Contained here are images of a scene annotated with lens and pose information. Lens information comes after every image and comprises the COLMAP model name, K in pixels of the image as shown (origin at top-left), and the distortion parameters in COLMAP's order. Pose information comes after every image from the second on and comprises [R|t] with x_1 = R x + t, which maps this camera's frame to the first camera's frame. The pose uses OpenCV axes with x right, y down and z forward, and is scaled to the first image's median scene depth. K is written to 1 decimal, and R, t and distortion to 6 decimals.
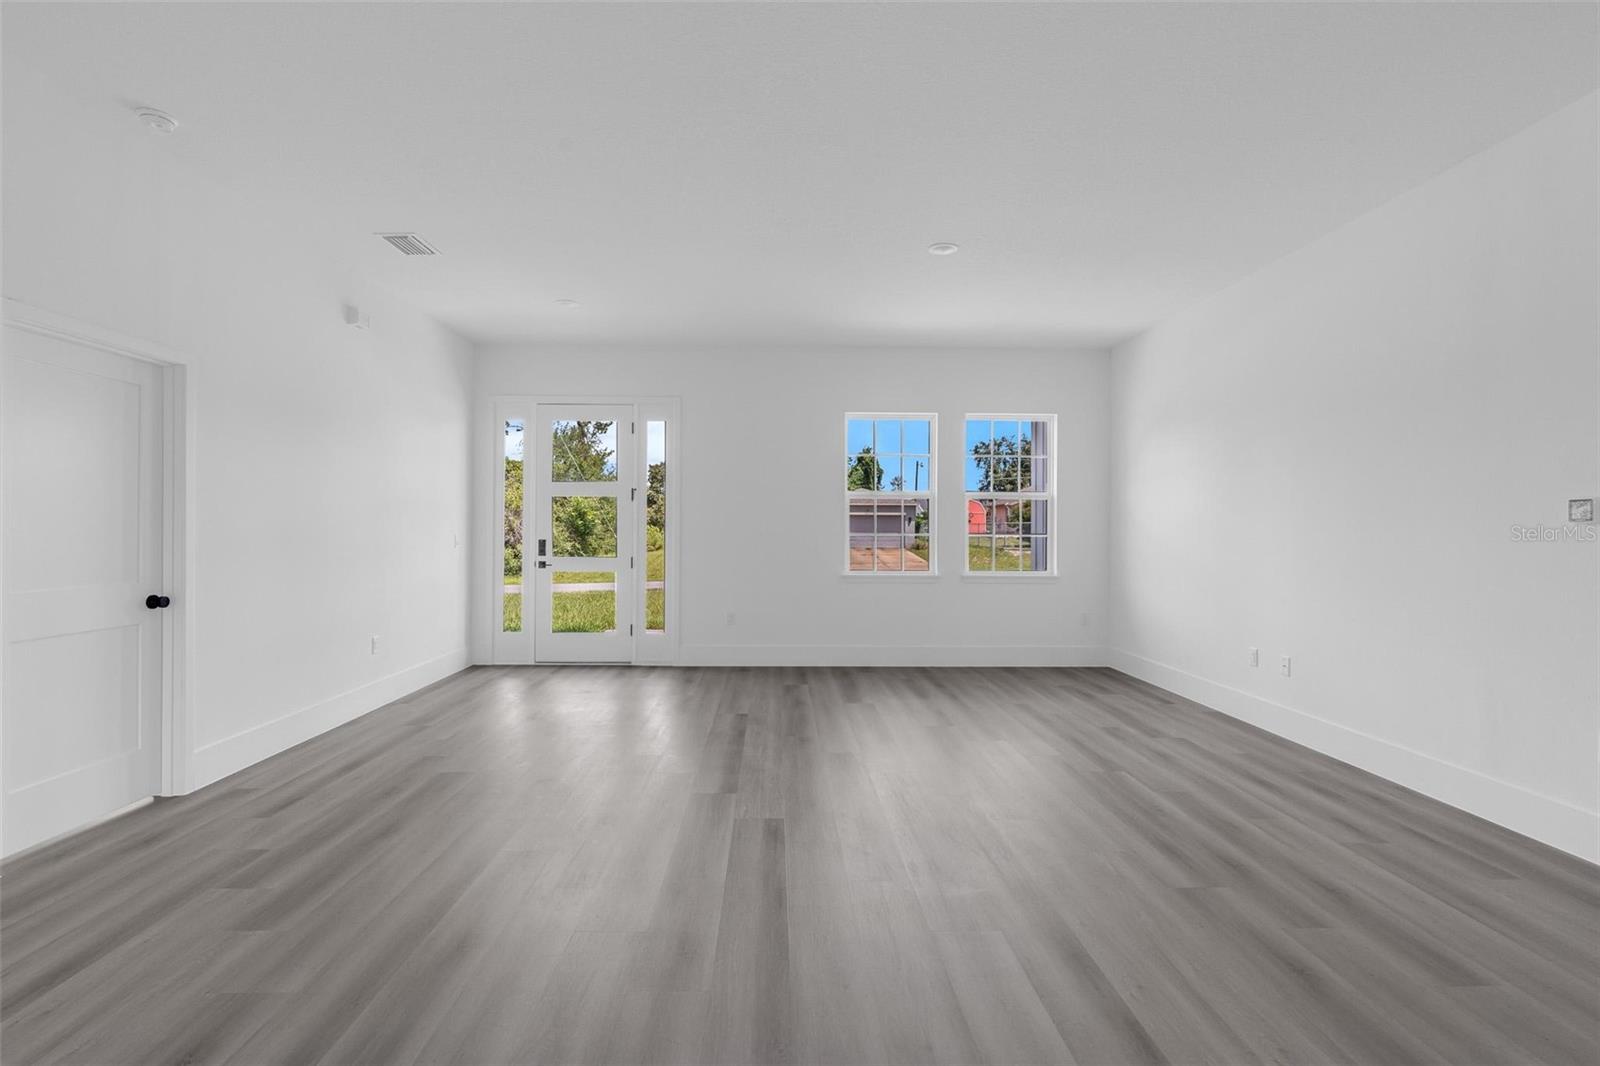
lens RADIAL K [[728.9, 0, 783.5], [0, 728.9, 534.8], [0, 0, 1]] dist [-0.009826, 0.002361]
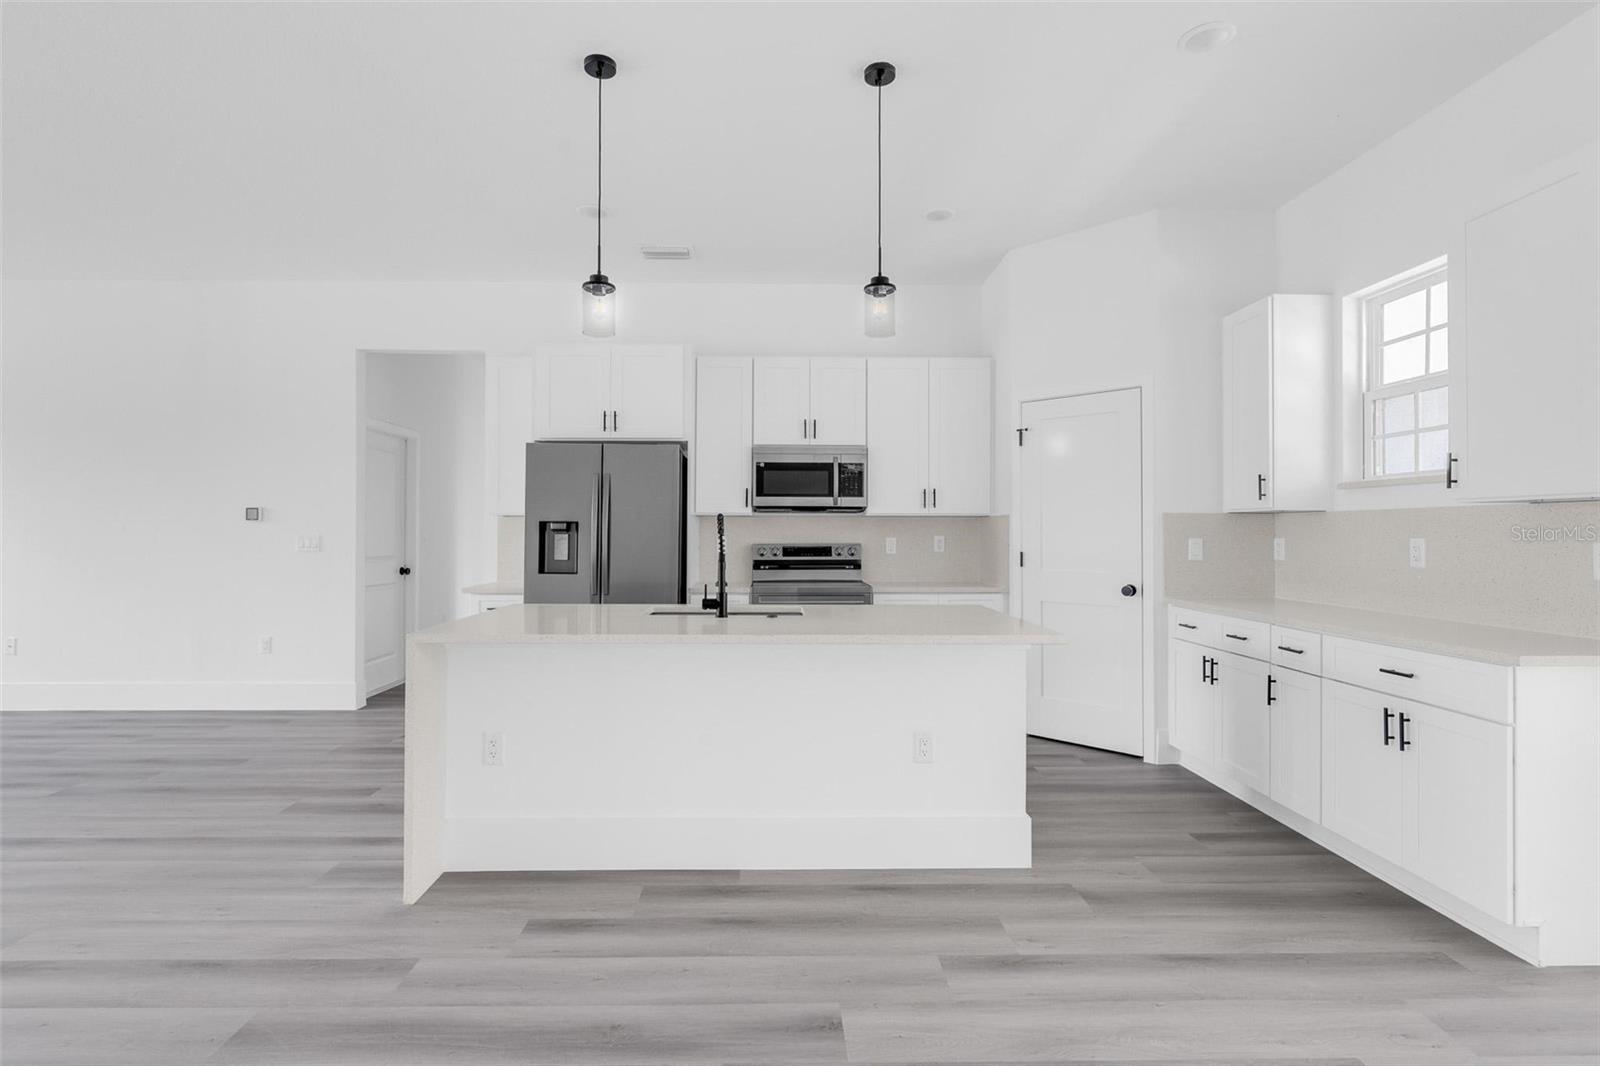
lens RADIAL K [[765.5, 0, 789.2], [0, 765.5, 527.2], [0, 0, 1]] dist [-0.006148, 0.002071]
pose [[-0.004353, 0.002432, 0.999988, -0.325237], [0.004949, 0.999985, -0.002410, 0.004567], [-0.999978, 0.004938, -0.004365, -0.130056]]
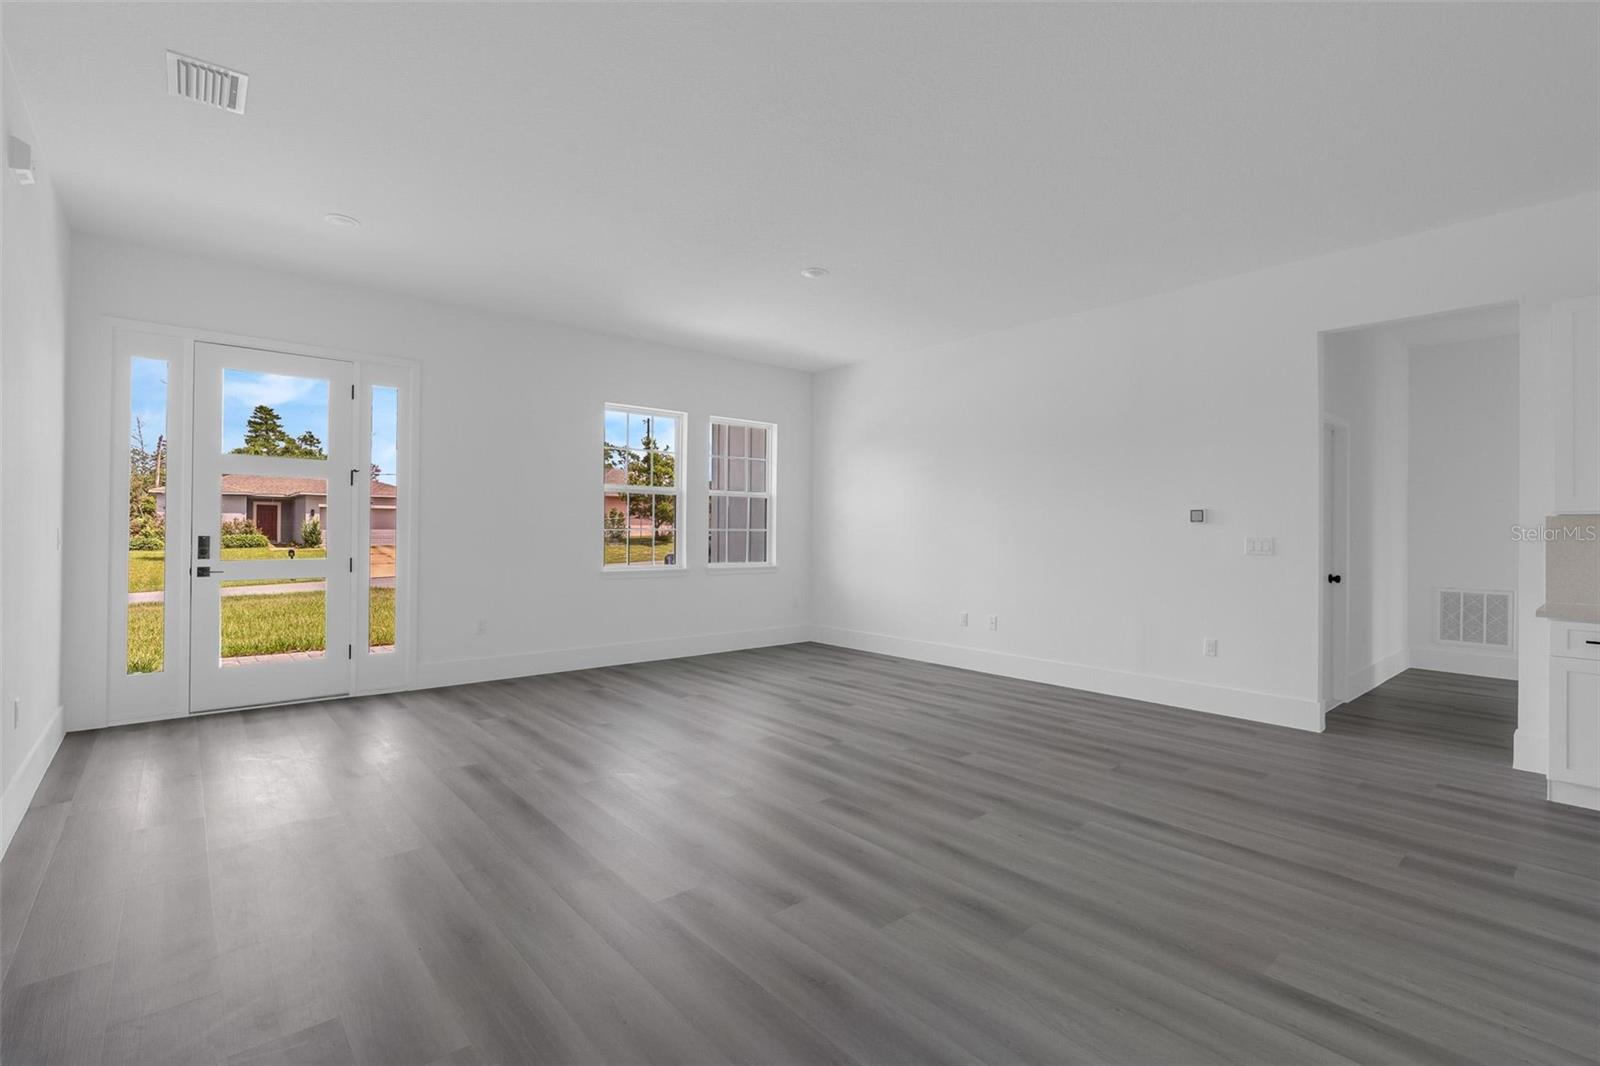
lens RADIAL K [[728.9, 0, 786.9], [0, 728.9, 528.3], [0, 0, 1]] dist [-0.009826, 0.002361]
pose [[0.772591, 0.002407, 0.634900, -0.344417], [0.000085, 0.999992, -0.003895, 0.002057], [-0.634905, 0.003064, 0.772585, 0.106974]]
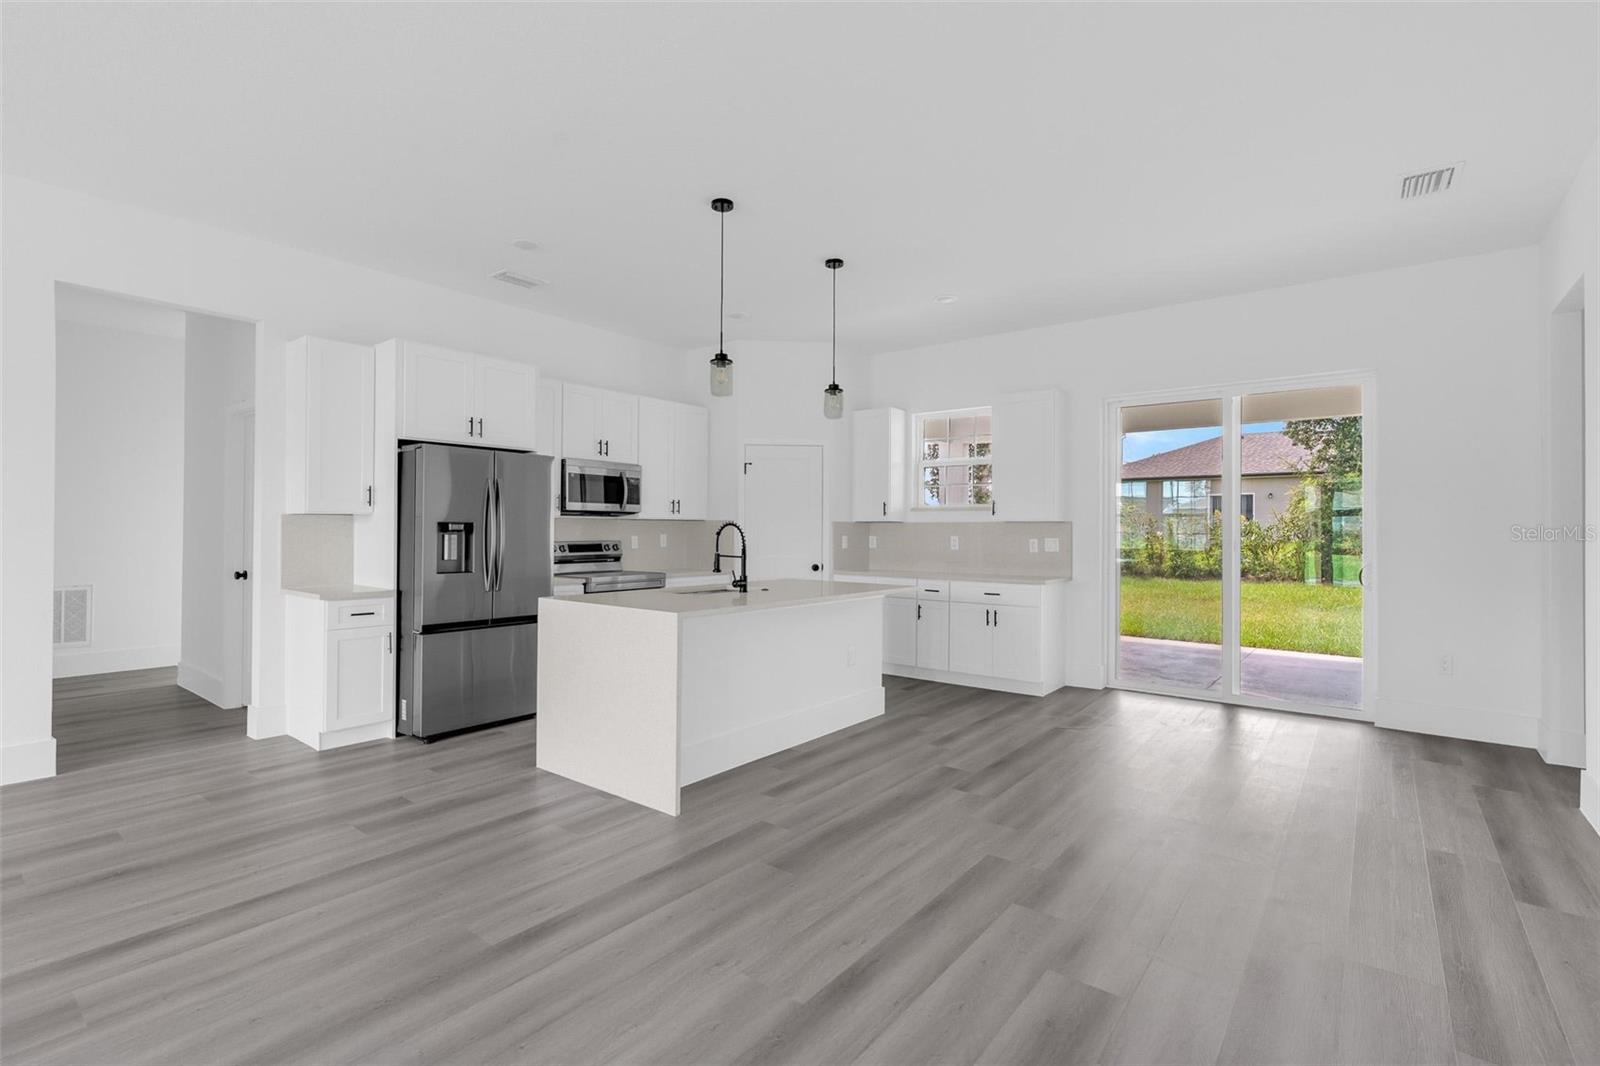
lens RADIAL K [[728.9, 0, 792.8], [0, 728.9, 531.1], [0, 0, 1]] dist [-0.009826, 0.002361]
pose [[-0.770404, -0.011044, 0.637461, -0.309854], [-0.005345, 0.999927, 0.010865, -0.004349], [-0.637534, 0.004964, -0.770406, 0.378405]]
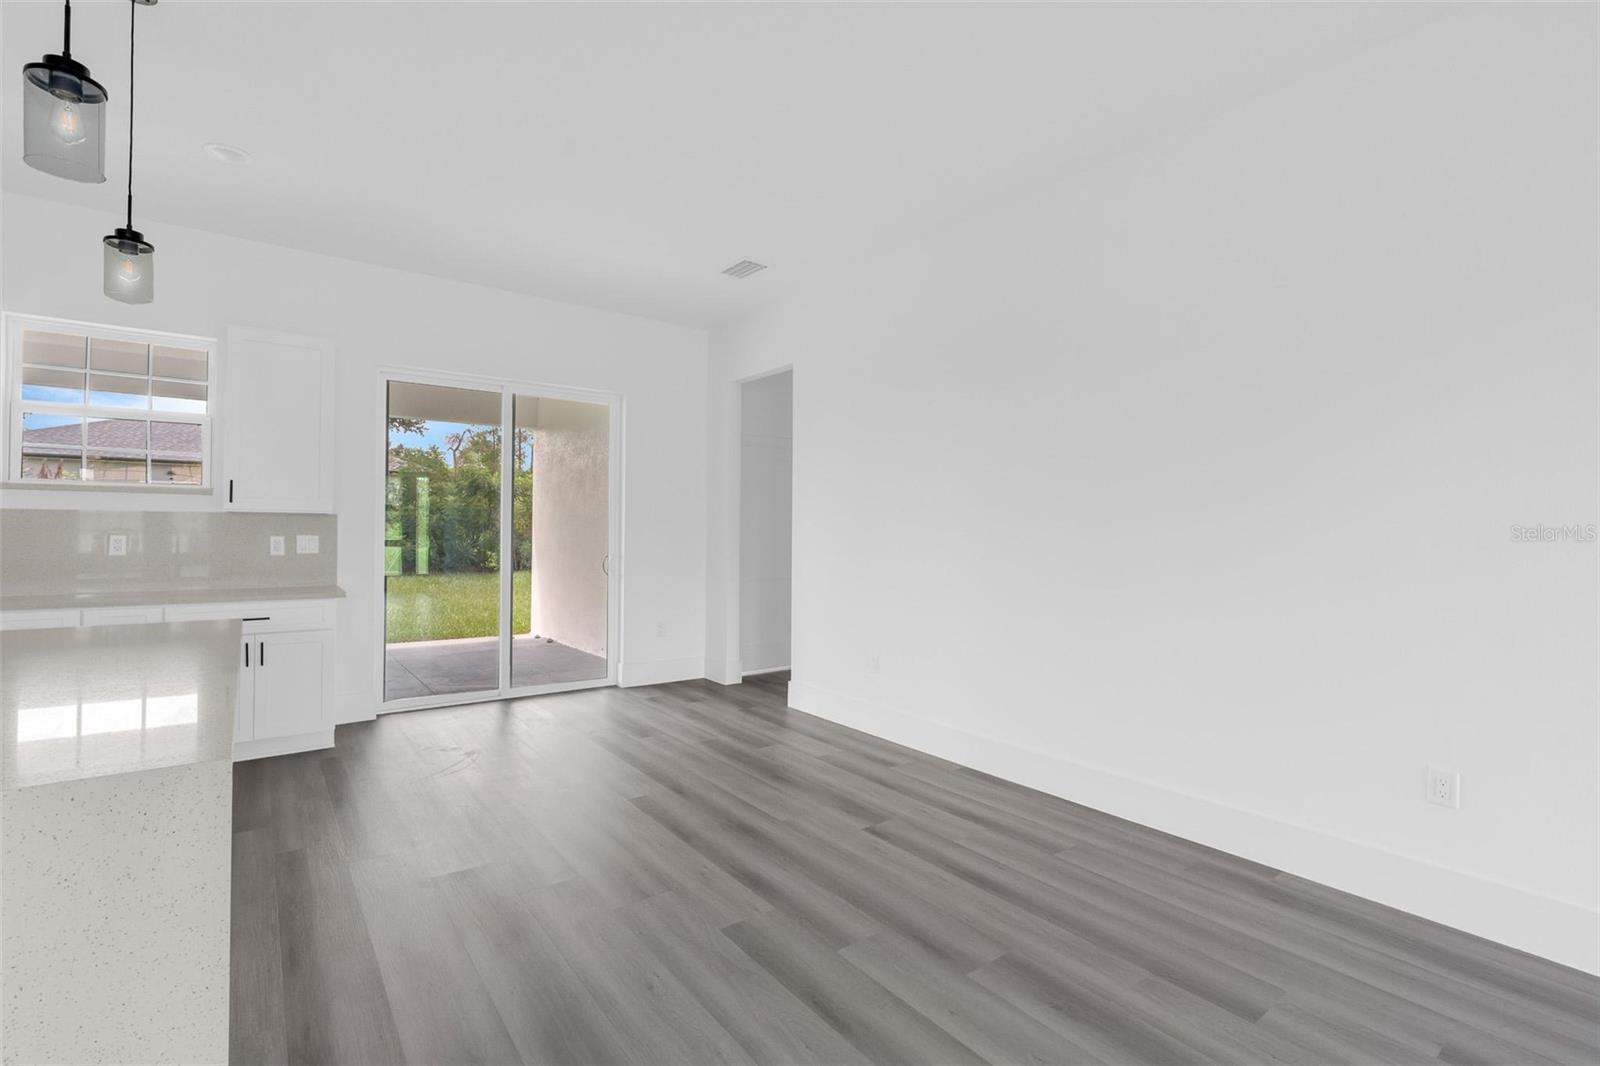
lens RADIAL K [[728.9, 0, 790.3], [0, 728.9, 524.7], [0, 0, 1]] dist [-0.009826, 0.002361]
pose [[-0.811830, -0.016708, -0.583655, 0.049756], [-0.017046, 0.999843, -0.004912, -0.001739], [0.583645, 0.005961, -0.811987, 0.285034]]
